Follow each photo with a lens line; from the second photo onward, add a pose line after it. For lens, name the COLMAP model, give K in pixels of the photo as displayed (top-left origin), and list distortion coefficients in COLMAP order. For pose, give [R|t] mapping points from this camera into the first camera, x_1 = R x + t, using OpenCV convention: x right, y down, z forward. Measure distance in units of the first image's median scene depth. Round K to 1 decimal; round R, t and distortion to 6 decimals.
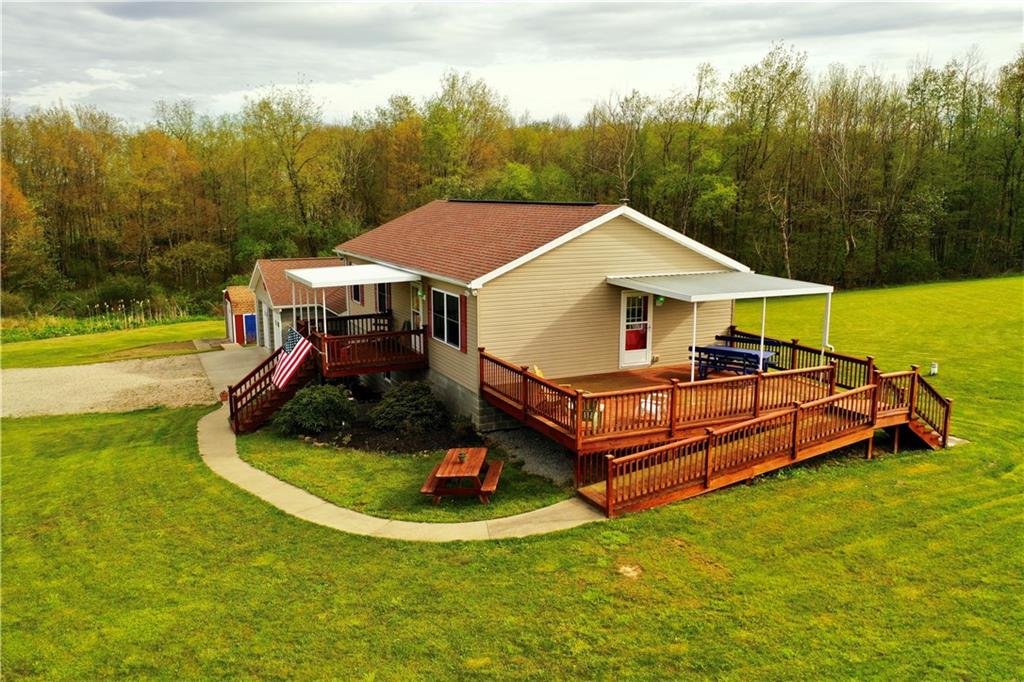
lens RADIAL K [[795.8, 0, 512.0], [0, 795.8, 341.0], [0, 0, 1]] dist [-0.009190, -0.010602]
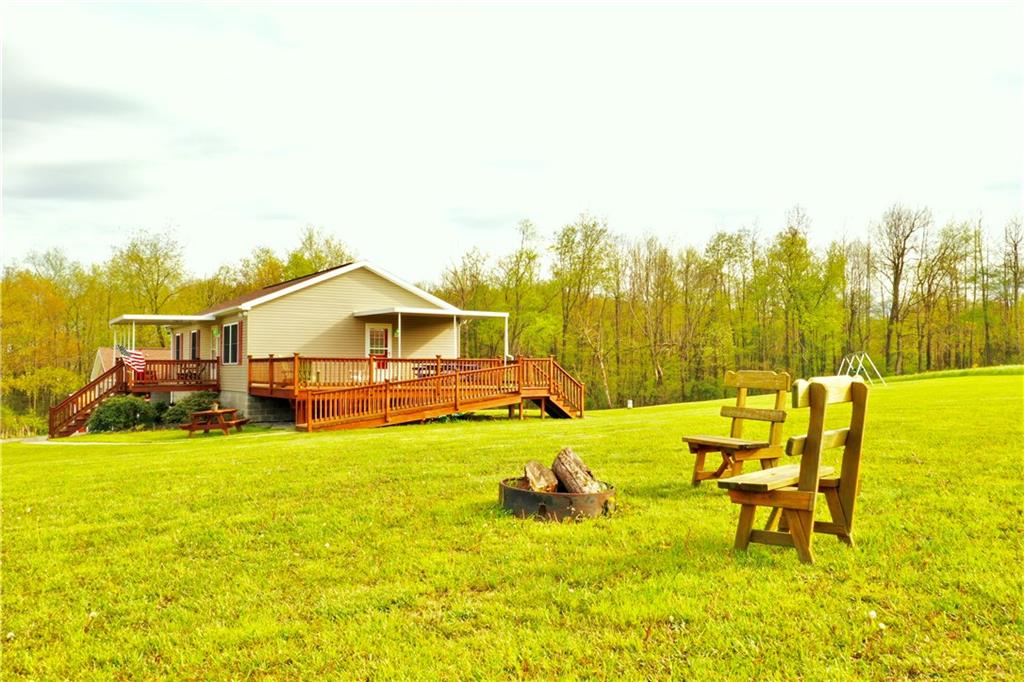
lens RADIAL K [[795.8, 0, 512.0], [0, 795.8, 341.0], [0, 0, 1]] dist [-0.009190, -0.010602]
pose [[0.991090, 0.005447, 0.133086, 0.211694], [0.023891, 0.975690, -0.217848, 0.275483], [-0.131037, 0.219087, 0.966866, -0.342012]]
